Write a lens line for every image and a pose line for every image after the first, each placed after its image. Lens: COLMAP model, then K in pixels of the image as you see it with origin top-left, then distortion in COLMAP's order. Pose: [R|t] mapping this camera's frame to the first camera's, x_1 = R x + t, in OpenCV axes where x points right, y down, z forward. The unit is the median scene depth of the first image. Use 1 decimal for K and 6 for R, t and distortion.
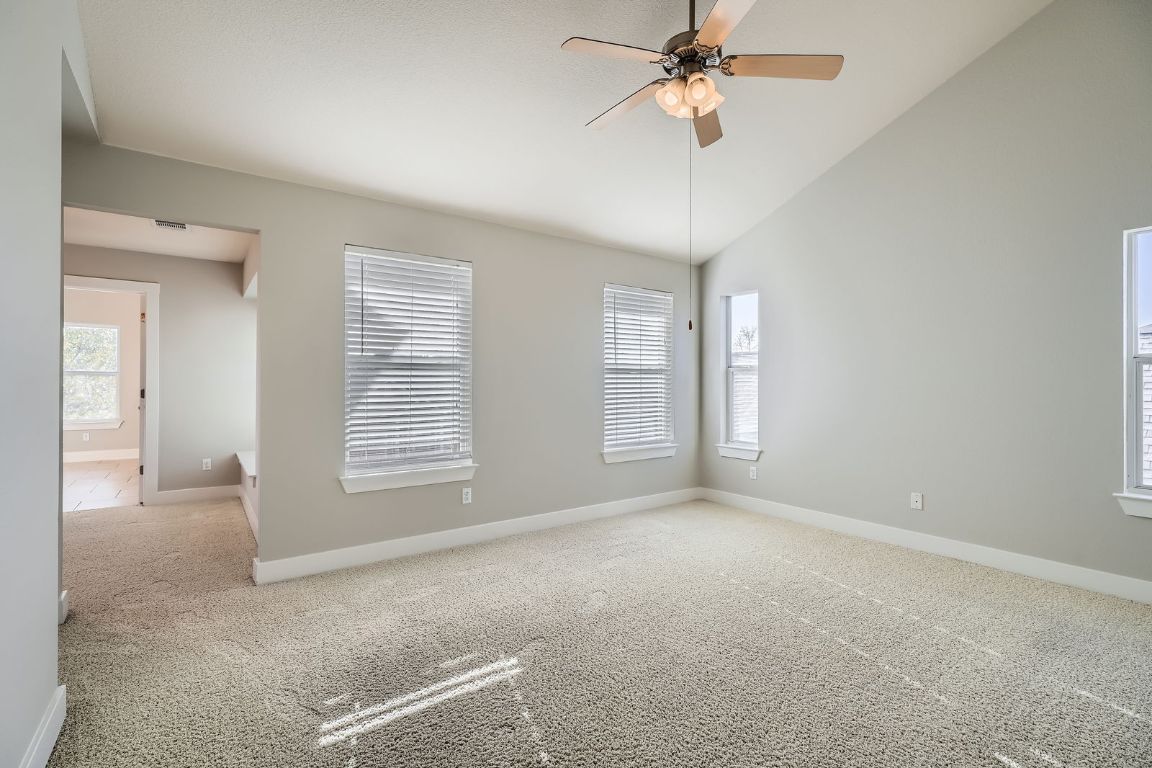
lens RADIAL K [[524.4, 0, 575.4], [0, 524.4, 381.6], [0, 0, 1]] dist [-0.000271, -0.000316]
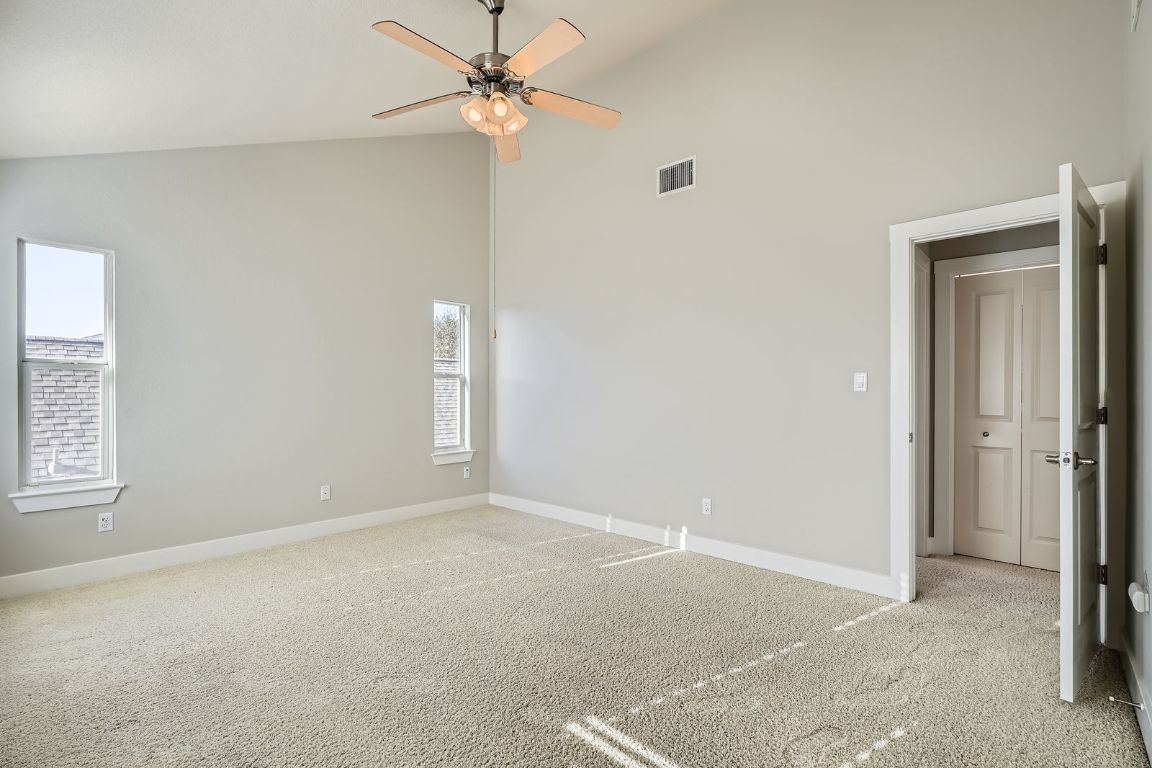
lens RADIAL K [[524.4, 0, 574.1], [0, 524.4, 388.2], [0, 0, 1]] dist [-0.000271, -0.000316]
pose [[-0.206209, -0.006859, 0.978484, -0.545334], [-0.012516, 0.999912, 0.004372, -0.009875], [-0.978428, -0.011345, -0.206276, 0.682849]]
